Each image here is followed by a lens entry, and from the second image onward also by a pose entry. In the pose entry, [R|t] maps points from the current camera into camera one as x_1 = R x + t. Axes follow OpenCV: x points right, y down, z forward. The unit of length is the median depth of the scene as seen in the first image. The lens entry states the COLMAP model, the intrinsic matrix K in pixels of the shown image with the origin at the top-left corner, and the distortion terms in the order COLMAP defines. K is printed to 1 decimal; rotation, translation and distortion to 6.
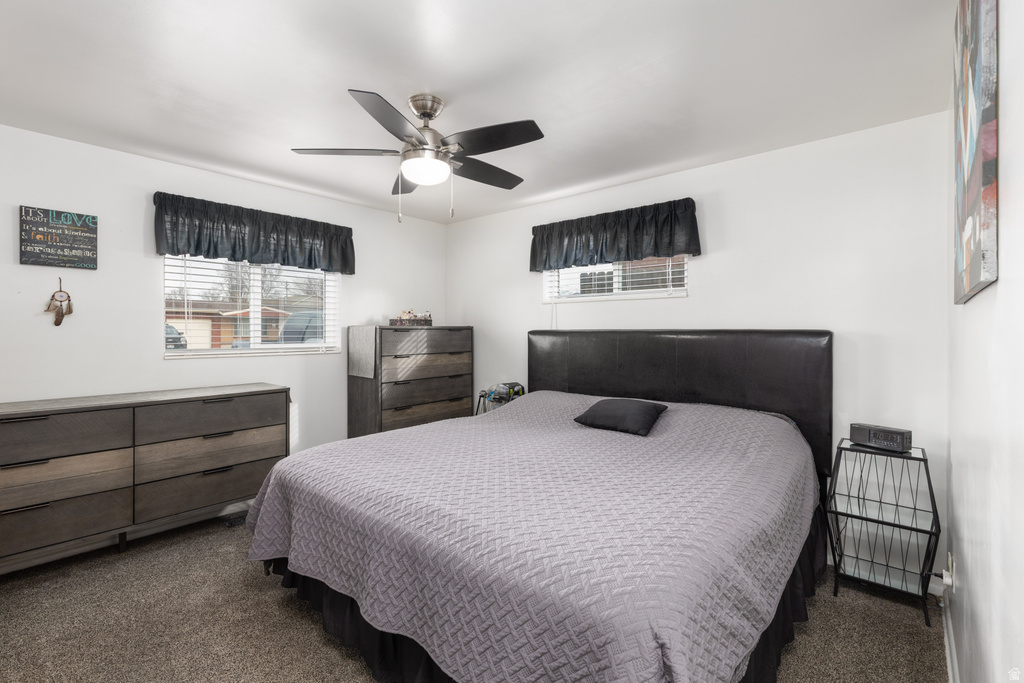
lens RADIAL K [[477.6, 0, 530.7], [0, 477.6, 325.9], [0, 0, 1]] dist [0.005473, -0.000749]
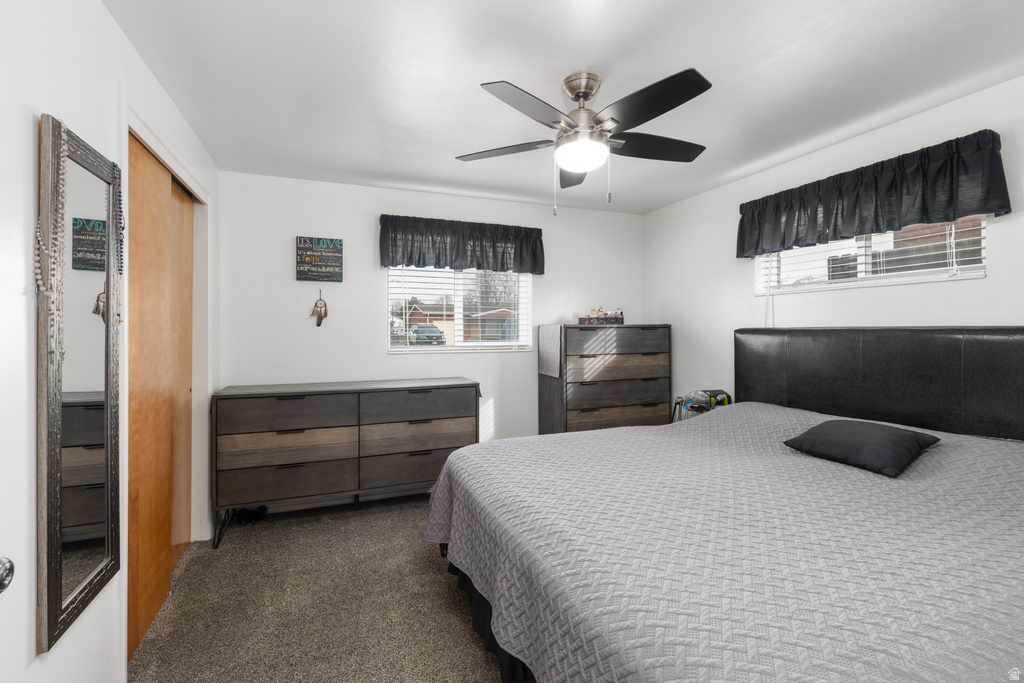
lens RADIAL K [[477.6, 0, 530.7], [0, 477.6, 325.9], [0, 0, 1]] dist [0.005473, -0.000749]
pose [[0.875036, -0.007052, -0.484007, 0.117935], [0.008197, 0.999966, 0.000250, 0.001784], [0.483988, -0.004186, 0.875064, 0.123944]]
